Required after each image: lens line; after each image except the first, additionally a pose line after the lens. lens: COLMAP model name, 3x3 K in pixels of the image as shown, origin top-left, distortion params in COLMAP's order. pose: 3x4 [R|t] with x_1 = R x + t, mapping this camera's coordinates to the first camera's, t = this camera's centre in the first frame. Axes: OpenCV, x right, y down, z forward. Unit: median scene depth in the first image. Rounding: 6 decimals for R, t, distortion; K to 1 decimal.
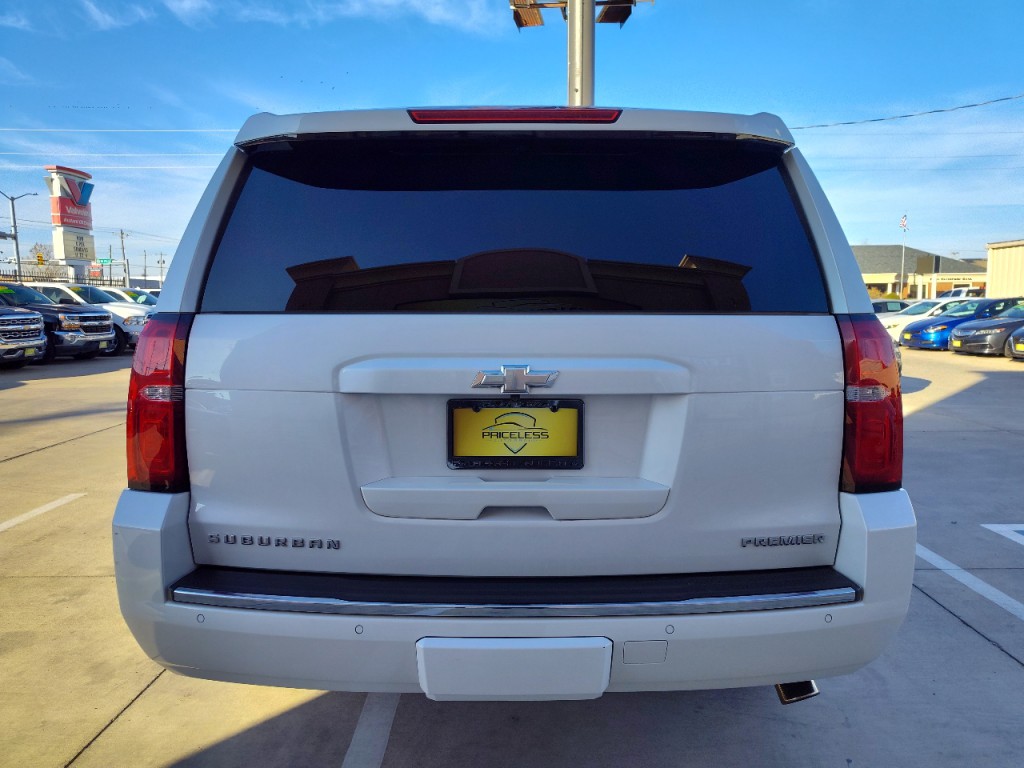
lens RADIAL K [[700.5, 0, 514.9], [0, 700.5, 385.1], [0, 0, 1]] dist [0.020968, -0.017078]
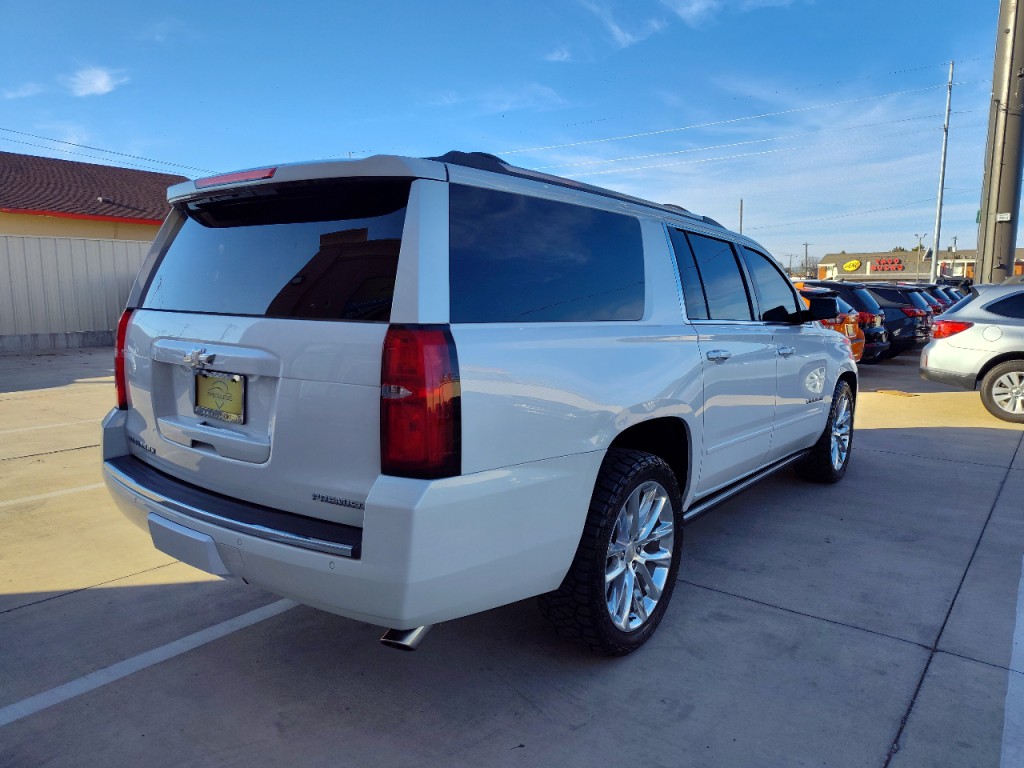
lens RADIAL K [[700.5, 0, 512.7], [0, 700.5, 384.7], [0, 0, 1]] dist [0.020968, -0.017078]
pose [[0.790553, 0.089103, -0.605877, 0.977319], [-0.079019, 0.995930, 0.043361, -0.046641], [0.607275, 0.013596, 0.794376, 0.136365]]
